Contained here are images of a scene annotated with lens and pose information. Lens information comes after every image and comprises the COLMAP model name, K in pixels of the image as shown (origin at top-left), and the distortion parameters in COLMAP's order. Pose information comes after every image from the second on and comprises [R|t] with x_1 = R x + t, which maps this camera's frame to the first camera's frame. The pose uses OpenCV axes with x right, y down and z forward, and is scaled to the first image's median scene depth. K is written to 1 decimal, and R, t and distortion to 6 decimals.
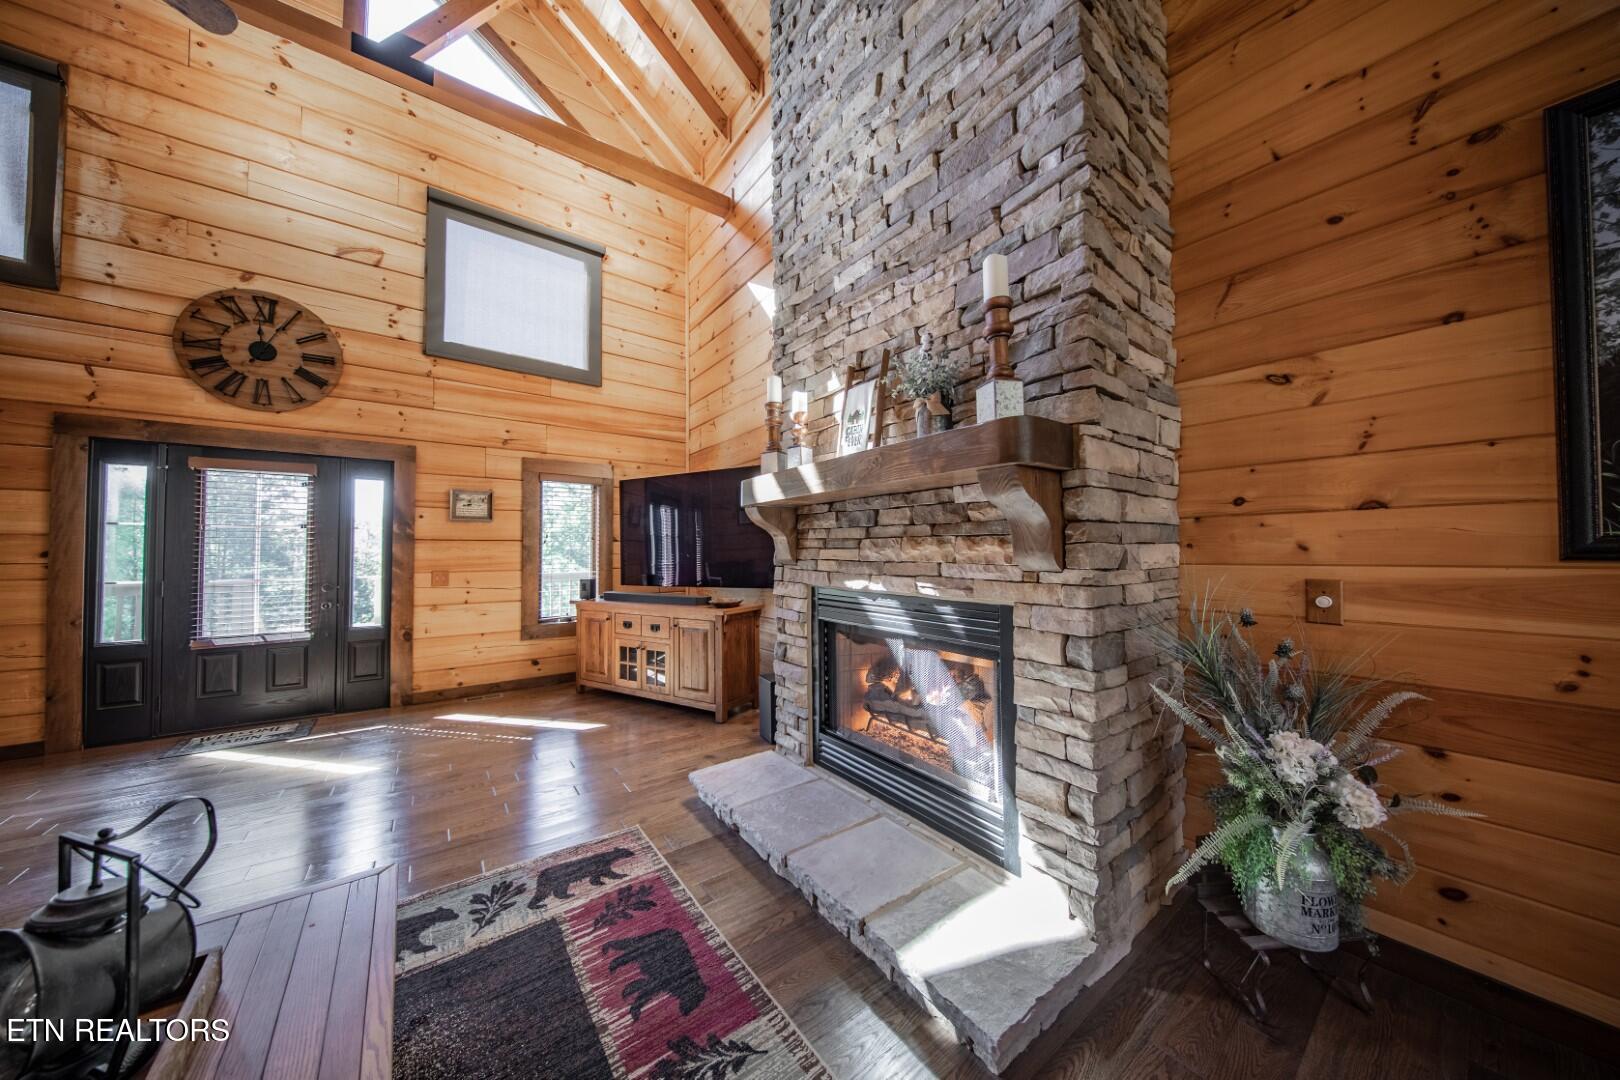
lens RADIAL K [[512.7, 0, 810.0], [0, 512.7, 540.0], [0, 0, 1]] dist [-0.000520, -0.001861]
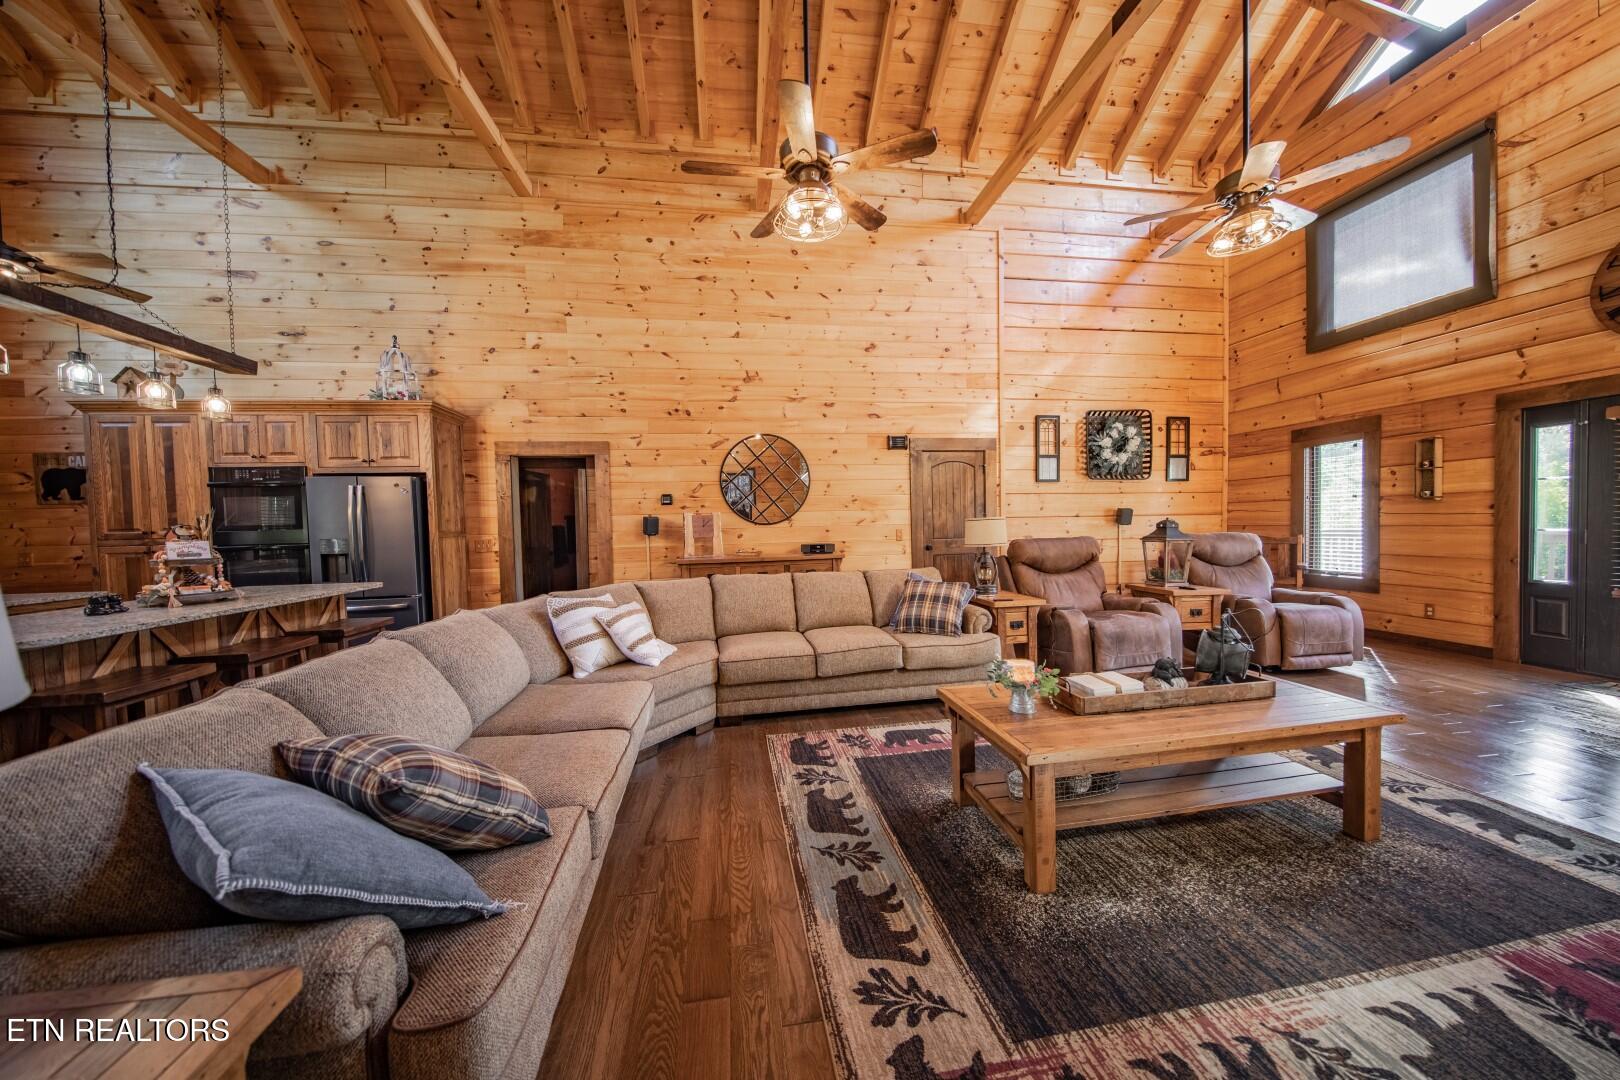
lens RADIAL K [[527.2, 0, 810.0], [0, 527.2, 540.0], [0, 0, 1]] dist [-0.000309, -0.001985]
pose [[-0.465316, 0.039867, -0.884246, 0.490464], [0.045303, 0.998749, 0.021190, 0.006457], [0.883984, -0.030199, -0.466540, 0.073850]]
